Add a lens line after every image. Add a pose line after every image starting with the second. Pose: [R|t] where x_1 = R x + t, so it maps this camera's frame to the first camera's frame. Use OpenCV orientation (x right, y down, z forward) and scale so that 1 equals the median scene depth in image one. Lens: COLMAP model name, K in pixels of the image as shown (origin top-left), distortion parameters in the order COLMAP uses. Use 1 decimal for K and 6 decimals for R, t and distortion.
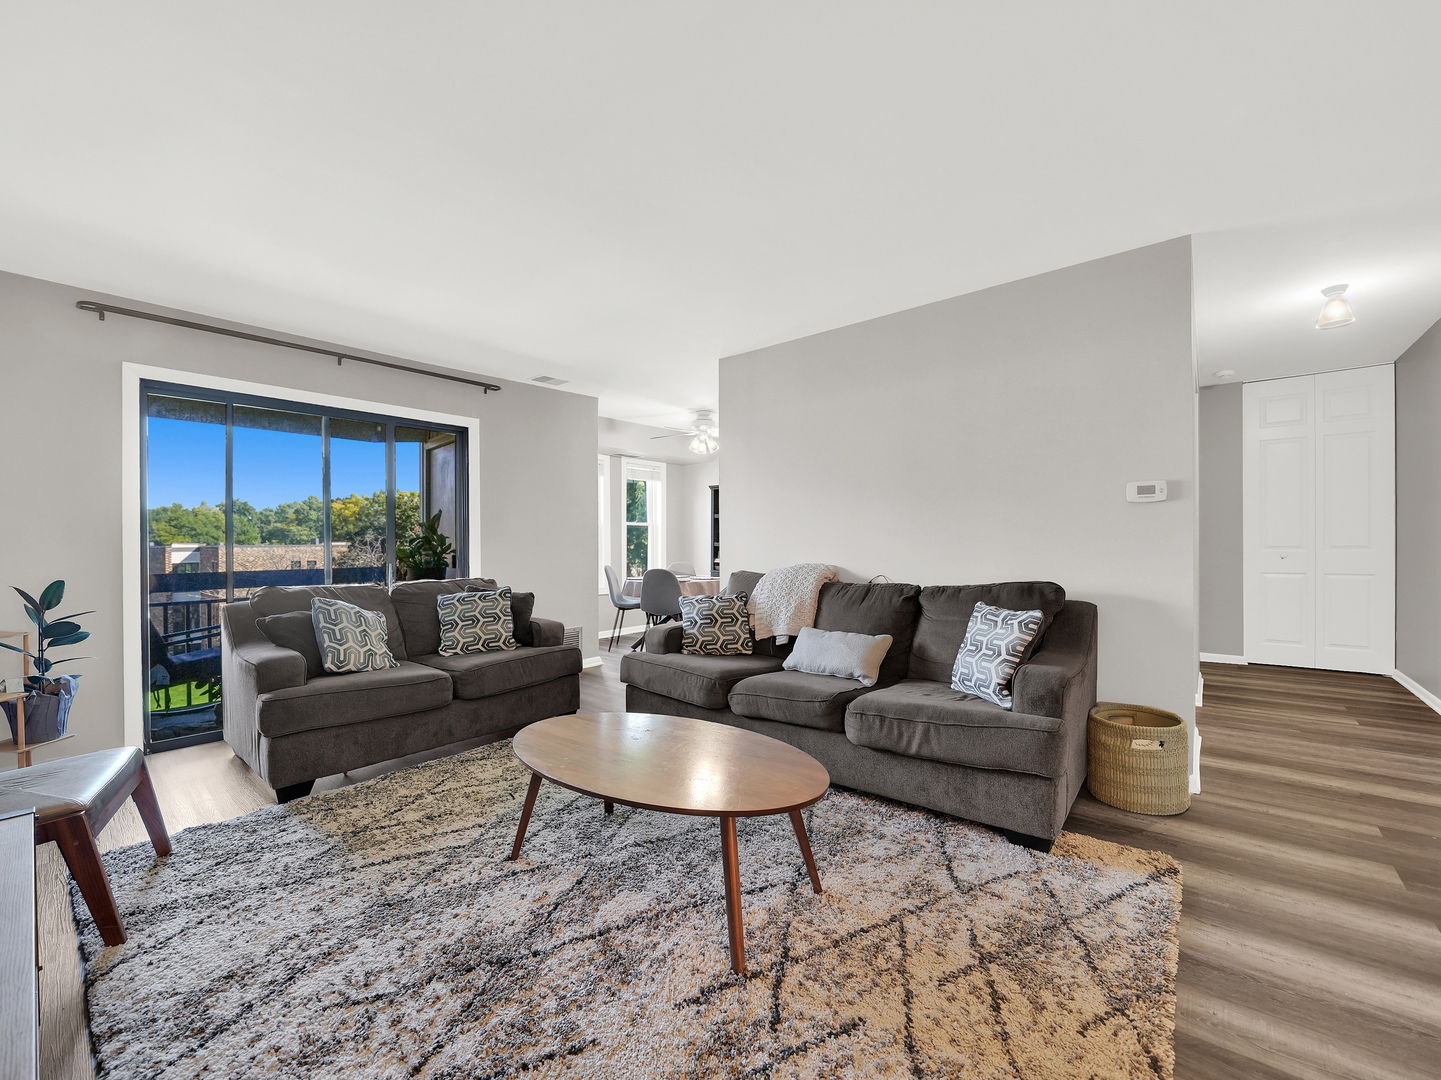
lens RADIAL K [[587.8, 0, 725.0], [0, 587.8, 537.5], [0, 0, 1]] dist [-0.025547, 0.000186]
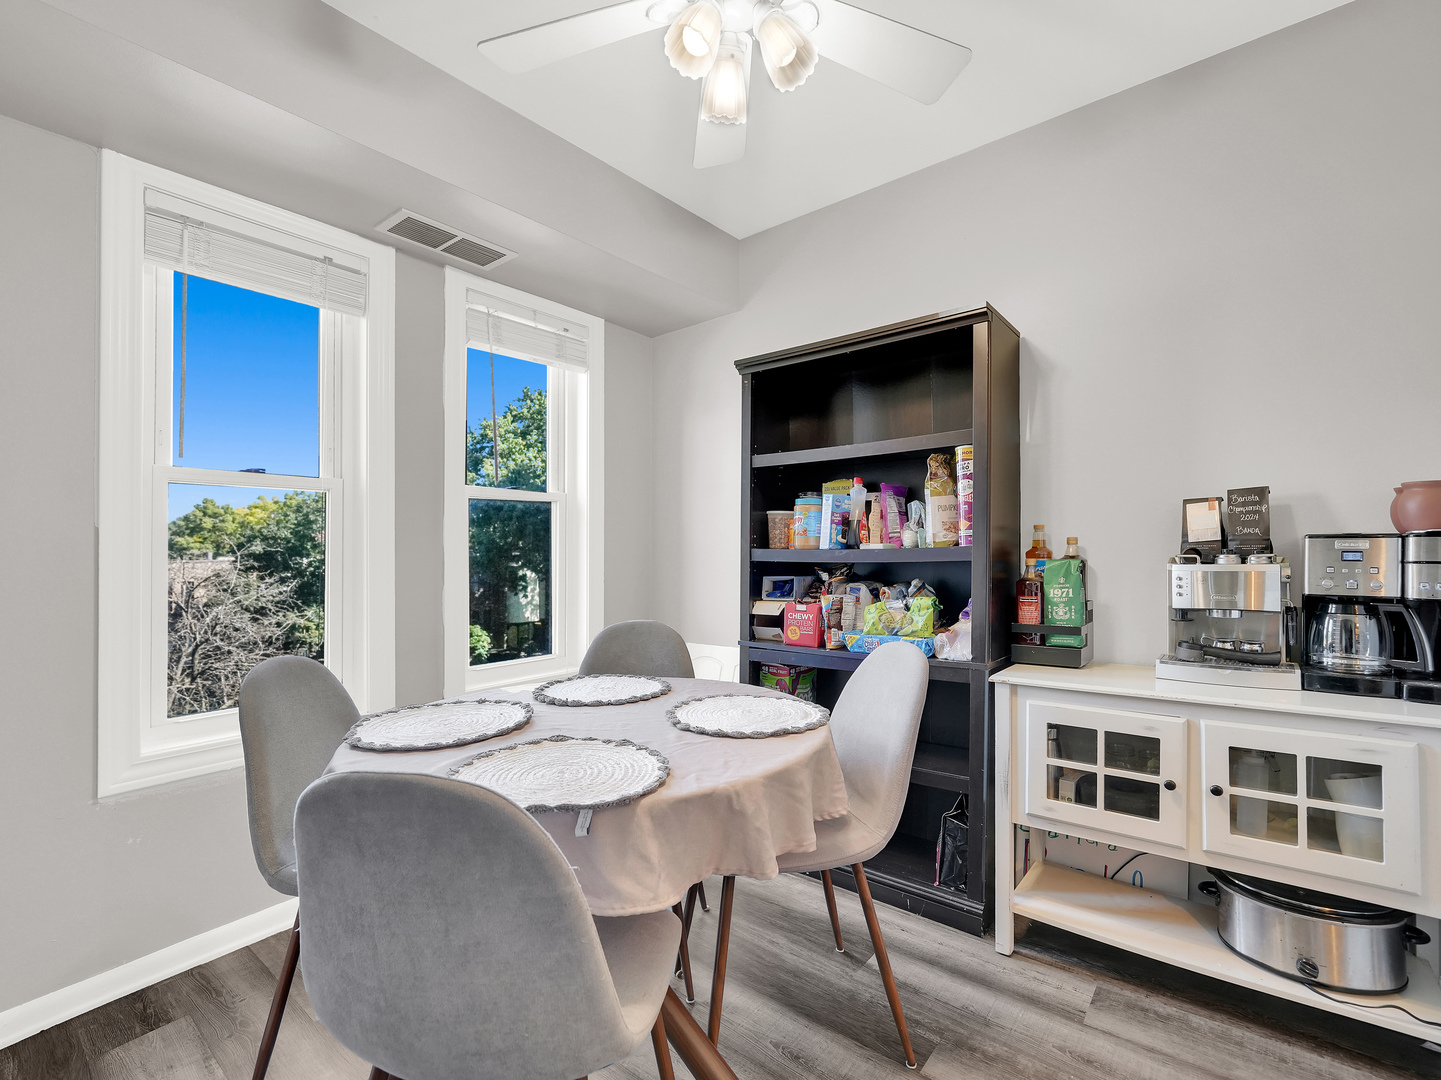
lens RADIAL K [[656.5, 0, 732.5], [0, 656.5, 558.0], [0, 0, 1]] dist [-0.011007, 0.000424]
pose [[0.999828, -0.005644, 0.017685, -0.104900], [0.005392, 0.999884, 0.014243, 0.020054], [-0.017763, -0.014146, 0.999742, 1.865517]]
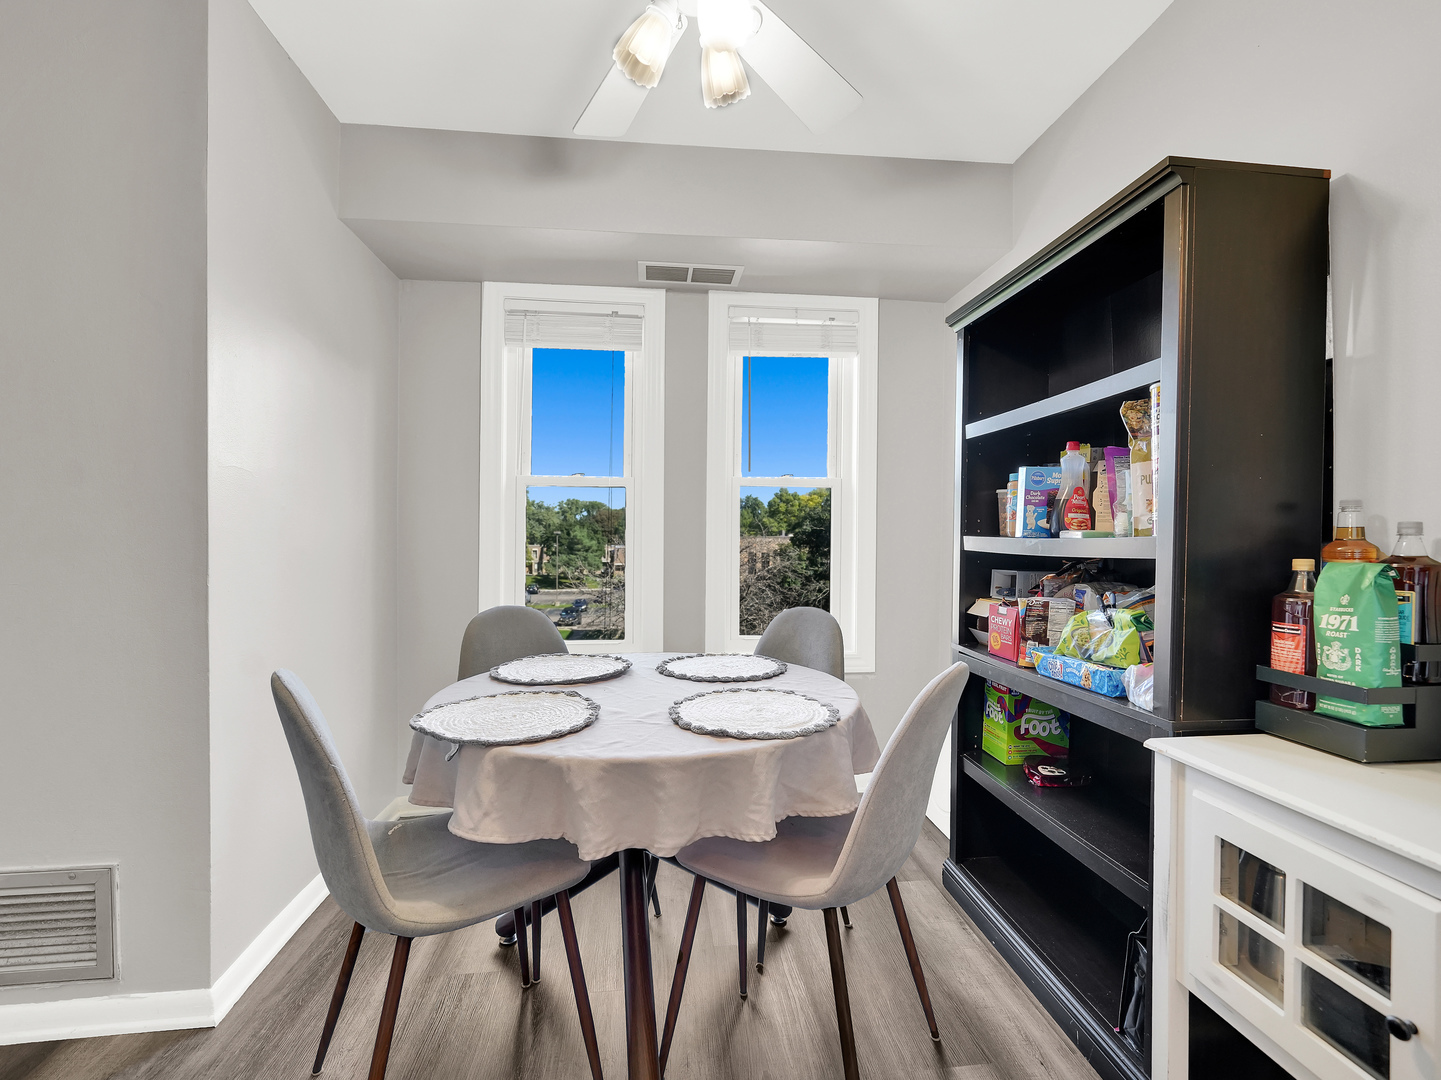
lens RADIAL K [[657.4, 0, 722.5], [0, 657.4, 532.7], [0, 0, 1]] dist [-0.014398, -0.000213]
pose [[0.719407, 0.005334, -0.694568, 0.283207], [-0.002639, 0.999984, 0.004946, 0.013934], [0.694584, -0.001726, 0.719410, 2.031255]]
